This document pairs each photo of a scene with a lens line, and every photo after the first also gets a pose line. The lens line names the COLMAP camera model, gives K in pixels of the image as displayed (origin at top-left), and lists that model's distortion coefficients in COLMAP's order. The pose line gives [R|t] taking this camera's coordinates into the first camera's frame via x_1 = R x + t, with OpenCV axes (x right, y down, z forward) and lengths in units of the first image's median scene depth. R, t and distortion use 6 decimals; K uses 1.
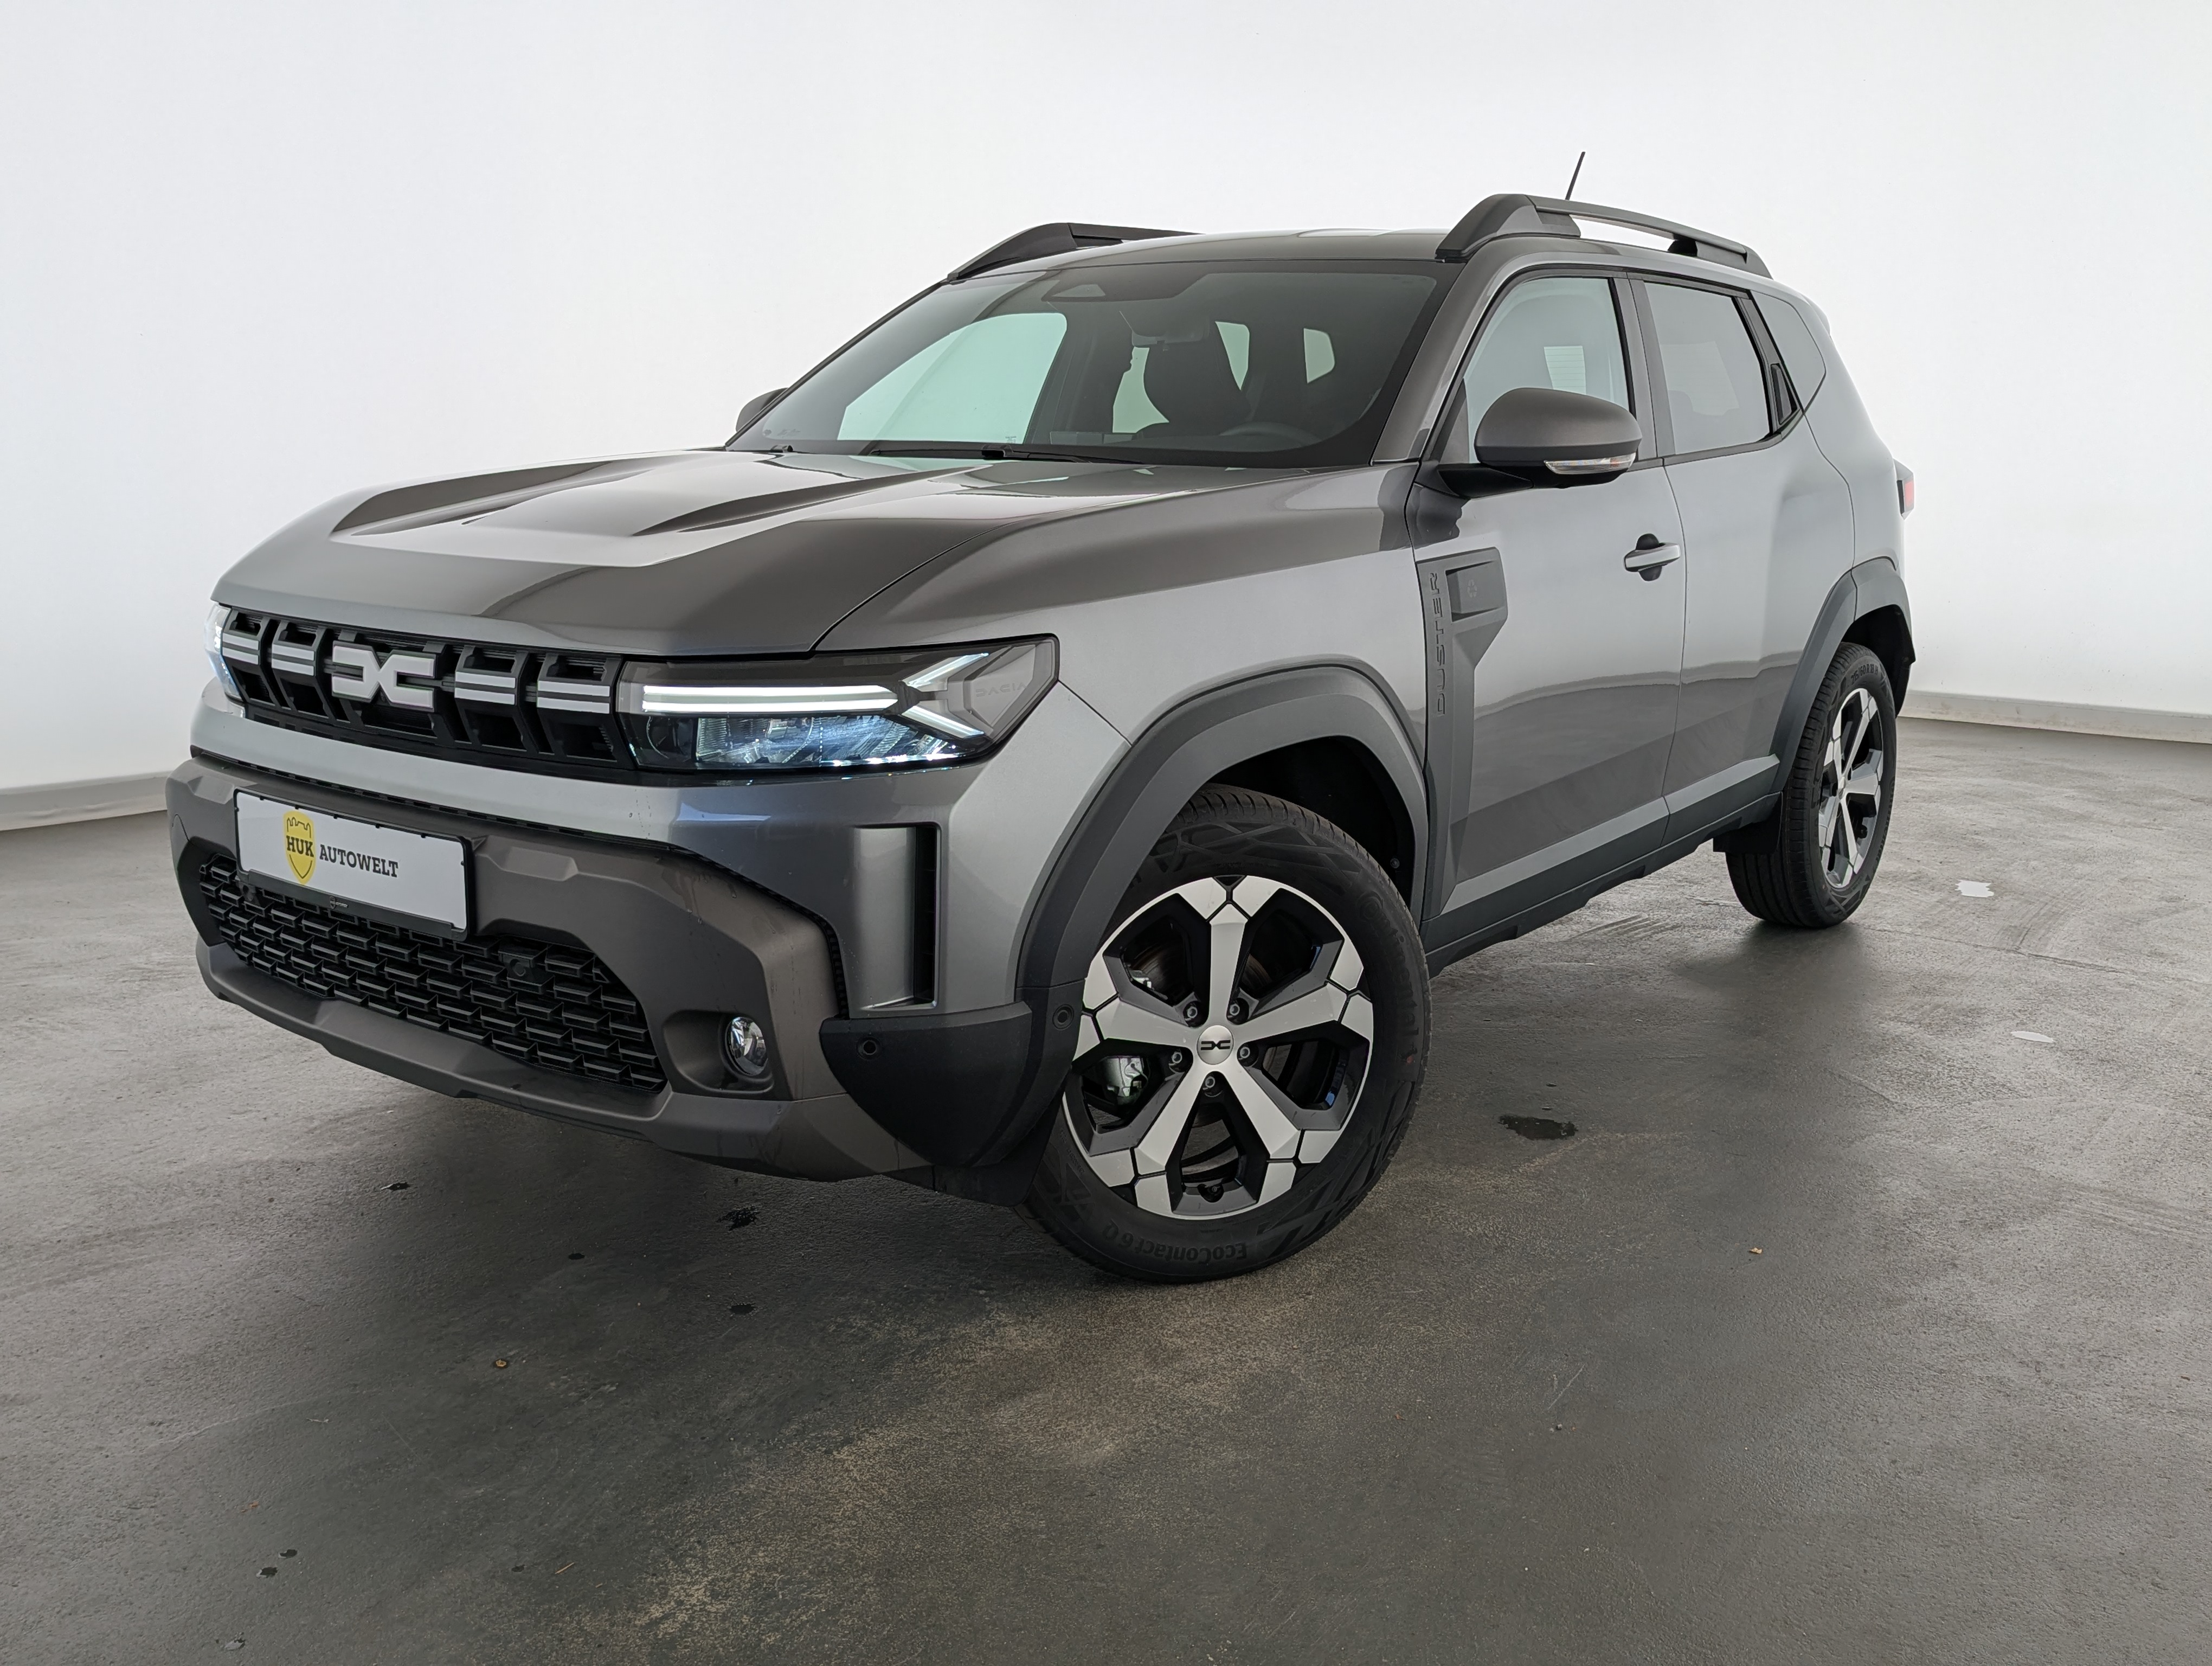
lens RADIAL K [[2008.9, 0, 1111.1], [0, 2008.9, 839.9], [0, 0, 1]] dist [0.041106, -0.034292]
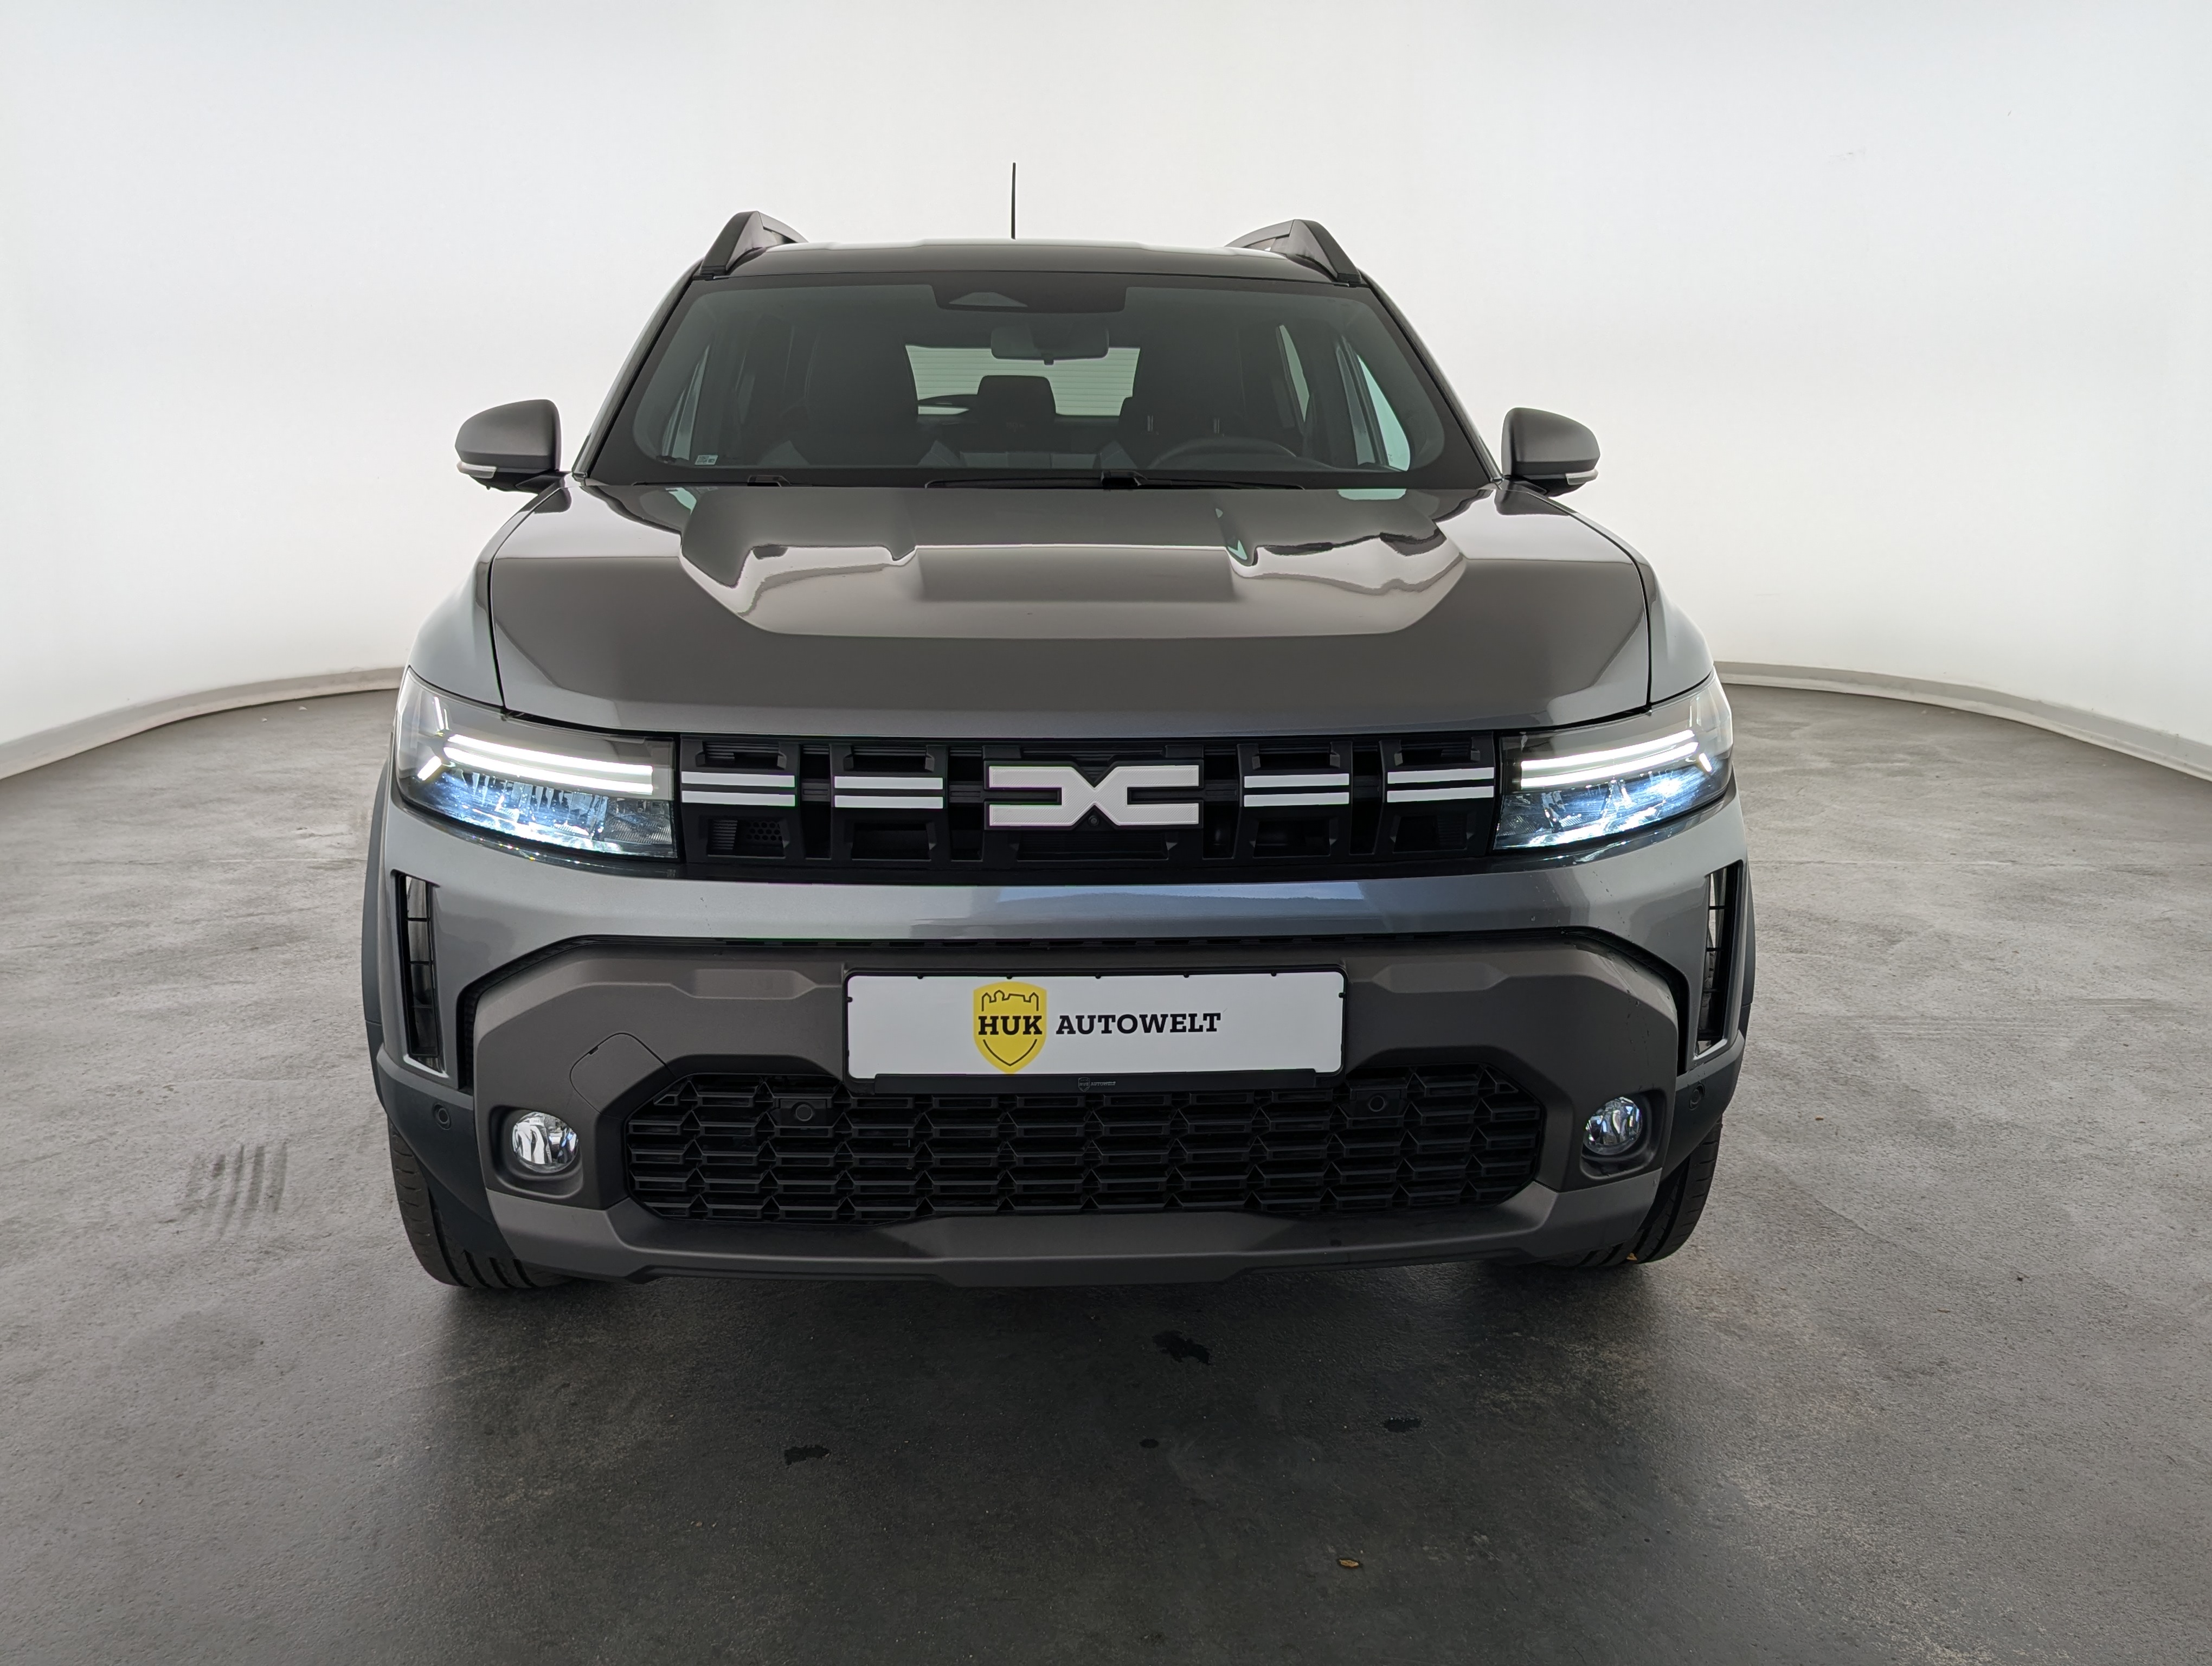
lens RADIAL K [[2008.9, 0, 1107.6], [0, 2008.9, 819.1], [0, 0, 1]] dist [0.041106, -0.034292]
pose [[0.757283, -0.139440, 0.638028, -0.876781], [0.137891, 0.989055, 0.052493, -0.113825], [-0.638364, 0.048226, 0.768222, 0.380645]]
